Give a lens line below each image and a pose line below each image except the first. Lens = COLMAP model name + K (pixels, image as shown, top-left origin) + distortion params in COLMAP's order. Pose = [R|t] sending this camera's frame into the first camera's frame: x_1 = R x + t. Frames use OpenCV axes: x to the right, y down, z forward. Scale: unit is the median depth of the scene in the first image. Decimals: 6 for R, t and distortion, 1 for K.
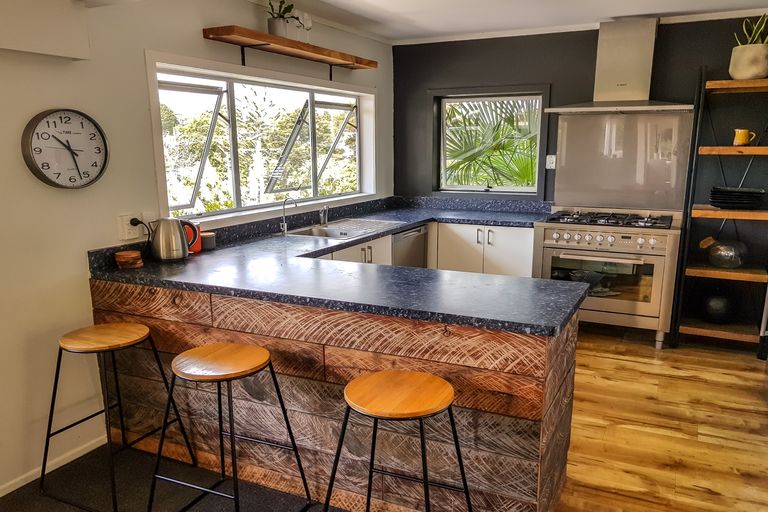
lens RADIAL K [[614.9, 0, 384.0], [0, 614.9, 256.0], [0, 0, 1]] dist [0.006486, -0.002823]
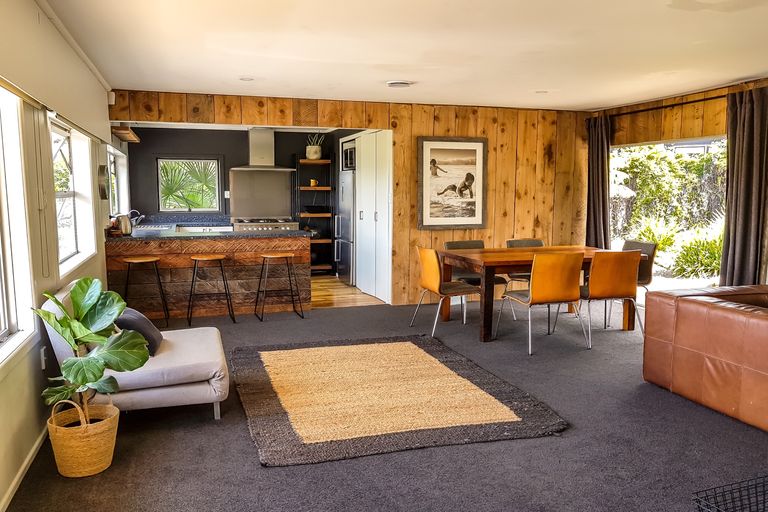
lens RADIAL K [[568.9, 0, 384.0], [0, 568.9, 256.0], [0, 0, 1]] dist [-0.006724, -0.004260]
pose [[0.700288, -0.074698, 0.709941, -0.768501], [0.125895, 0.991845, -0.019825, 0.157733], [-0.702671, 0.103261, 0.703982, -0.679470]]
